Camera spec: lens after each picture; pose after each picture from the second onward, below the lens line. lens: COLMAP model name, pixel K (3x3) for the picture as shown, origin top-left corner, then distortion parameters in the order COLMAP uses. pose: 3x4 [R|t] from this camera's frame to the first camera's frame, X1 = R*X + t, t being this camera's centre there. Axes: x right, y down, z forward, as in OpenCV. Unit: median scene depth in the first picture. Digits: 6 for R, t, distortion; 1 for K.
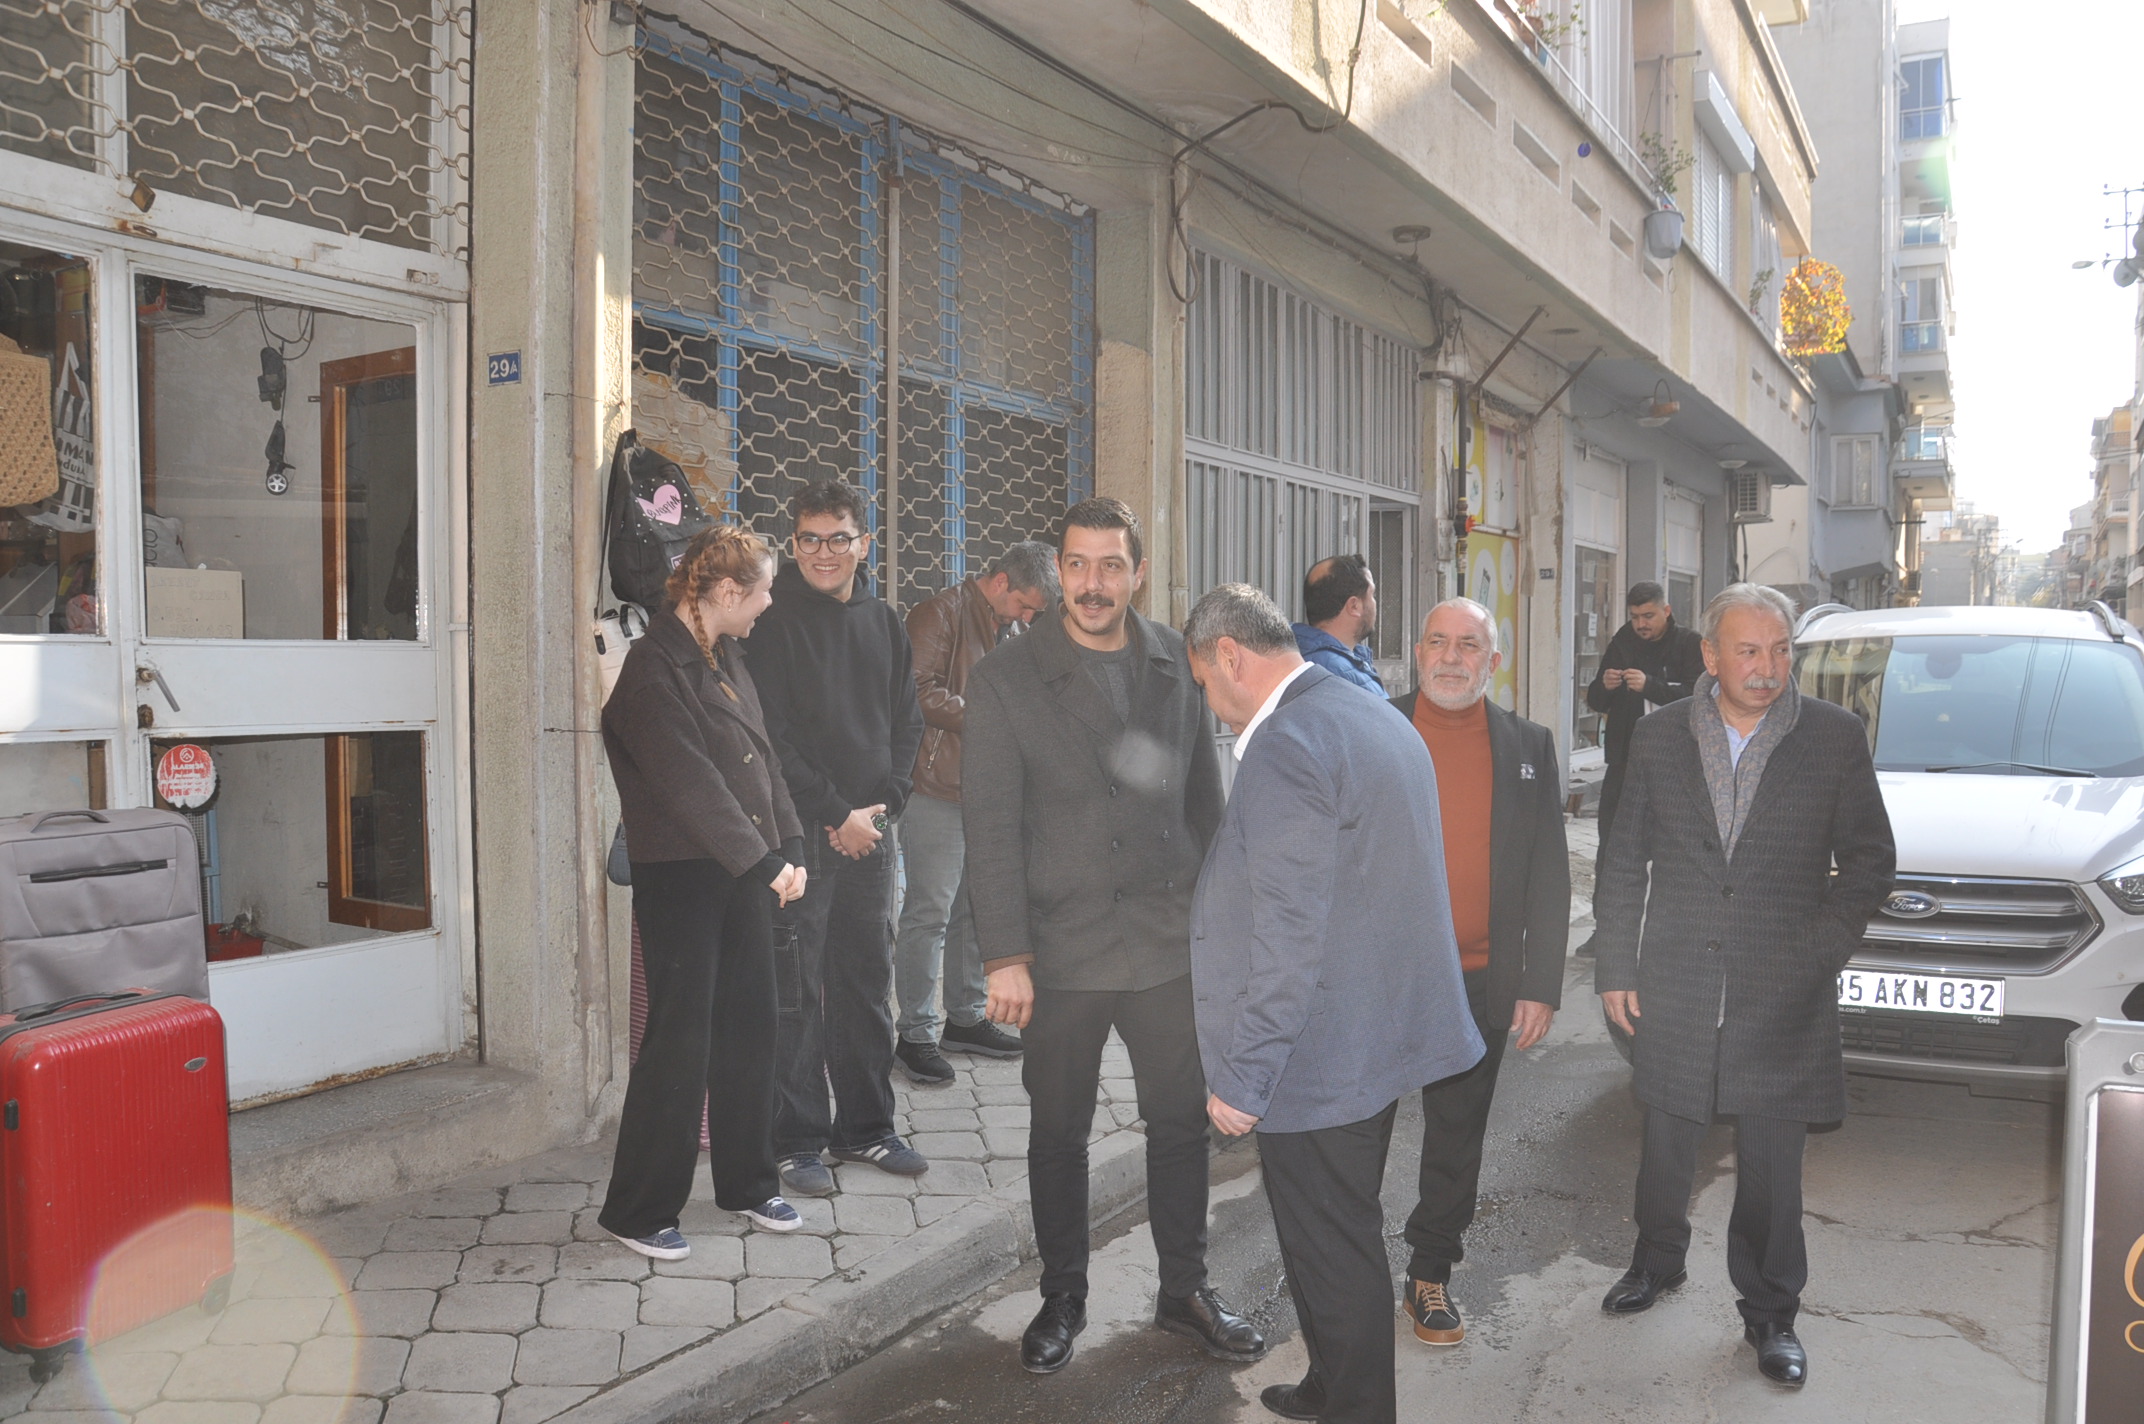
lens RADIAL K [[1614.3, 0, 1072.0], [0, 1614.3, 712.0], [0, 0, 1]] dist [-0.150339, 0.113284]
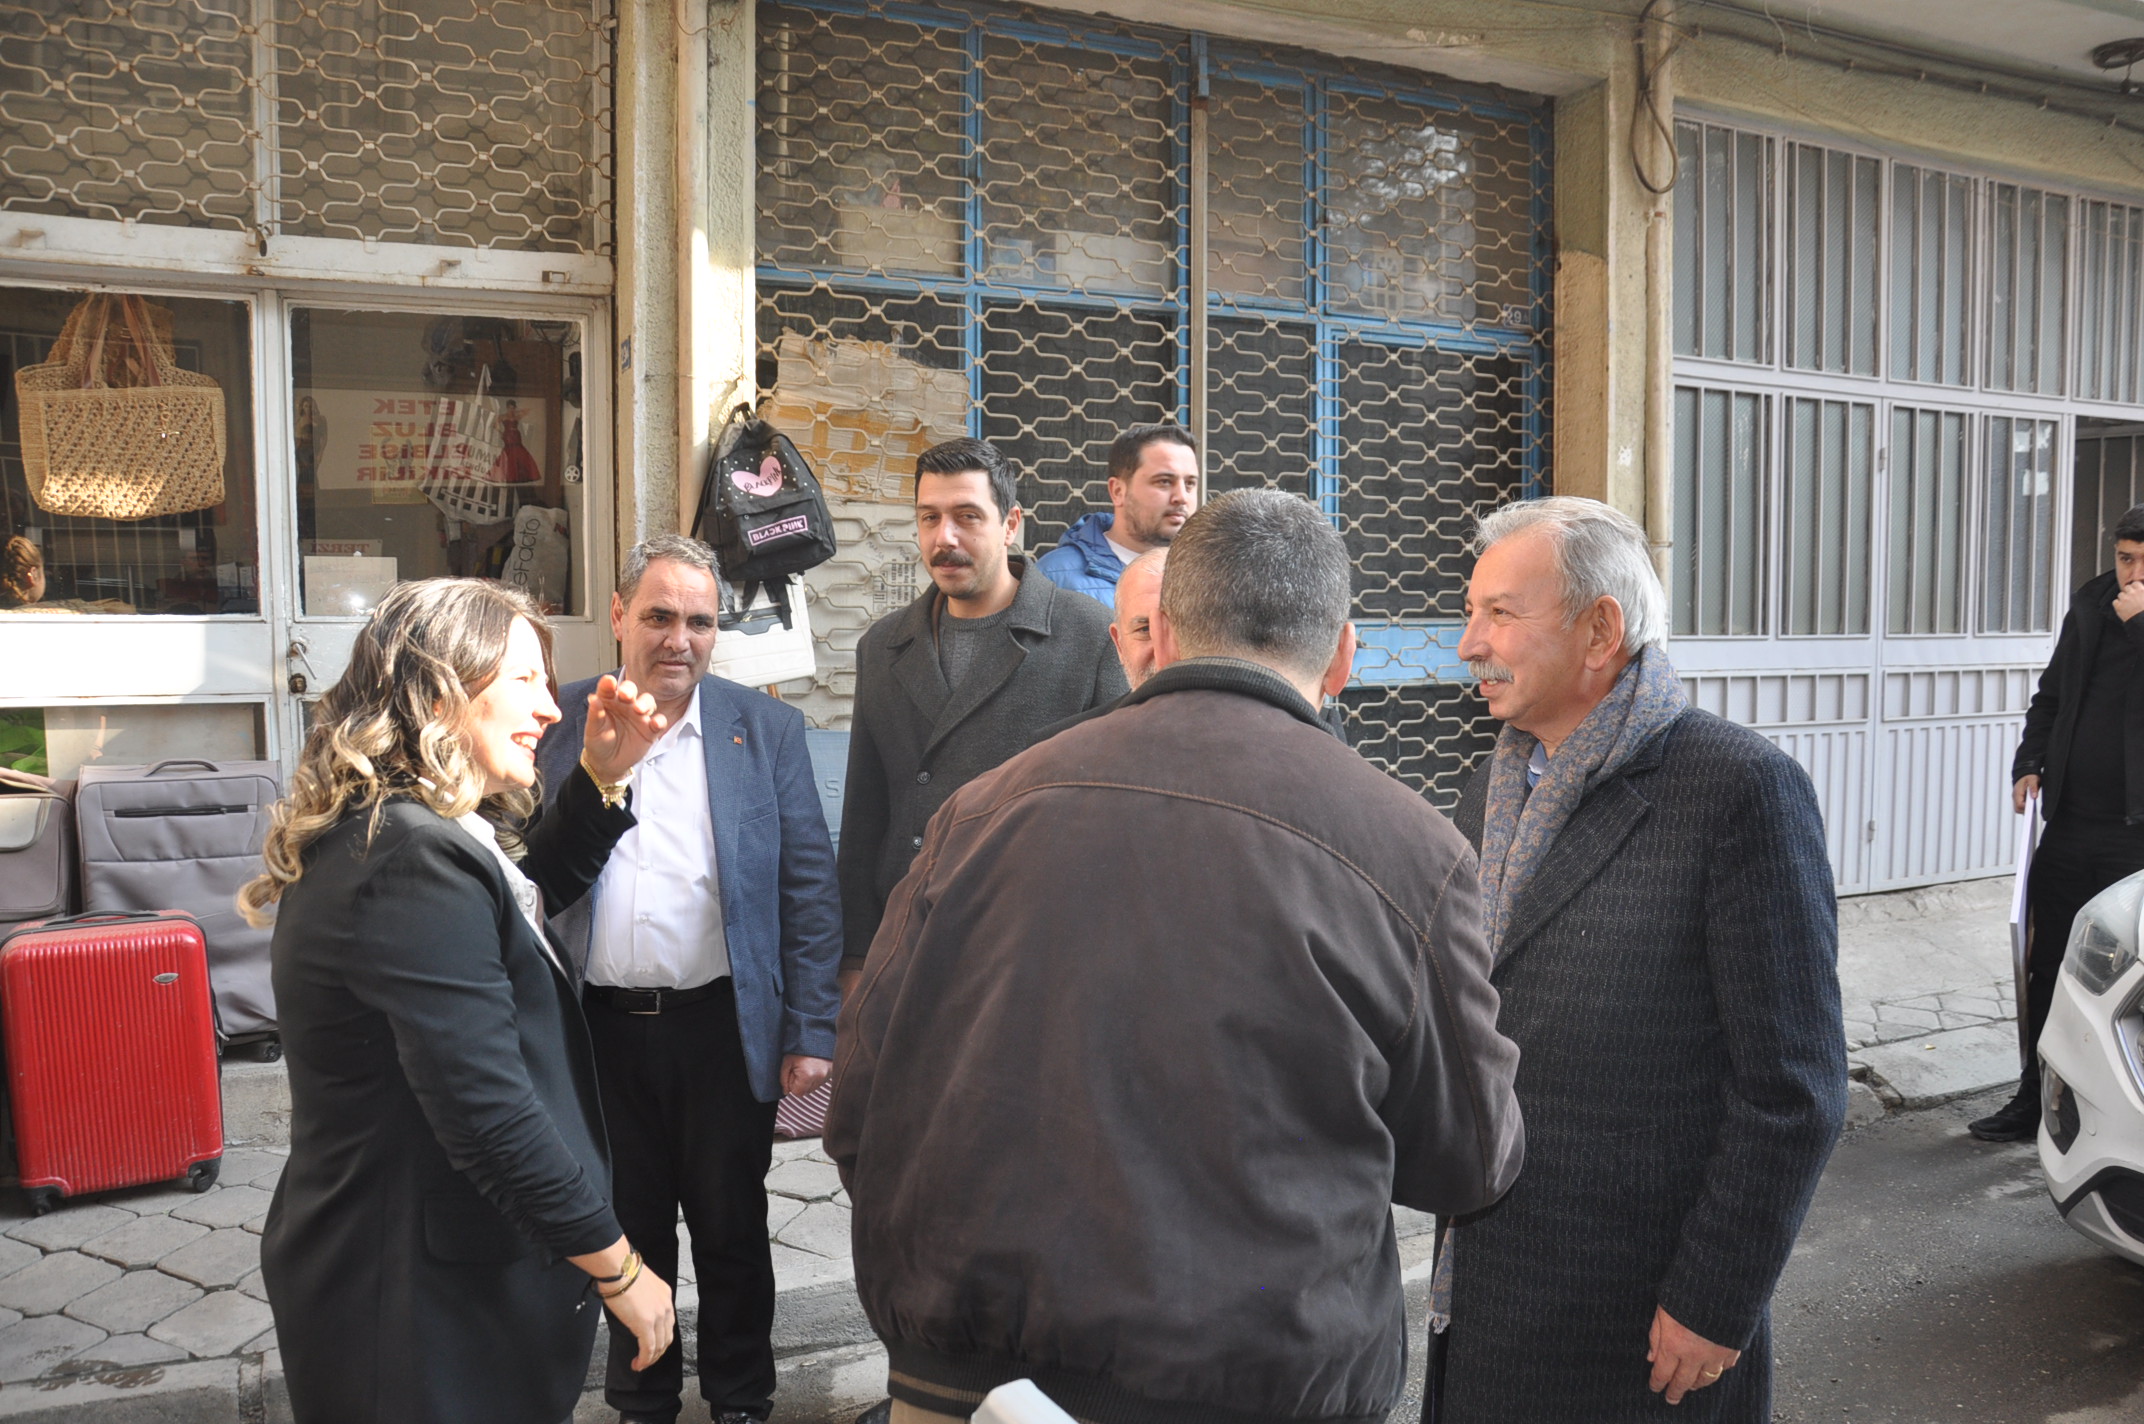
lens RADIAL K [[1614.3, 0, 1072.0], [0, 1614.3, 712.0], [0, 0, 1]] dist [-0.150339, 0.113284]
pose [[0.827710, 0.027191, -0.560497, 0.460089], [-0.016122, 0.999565, 0.024683, -0.011777], [0.560925, -0.011394, 0.827788, 0.282129]]
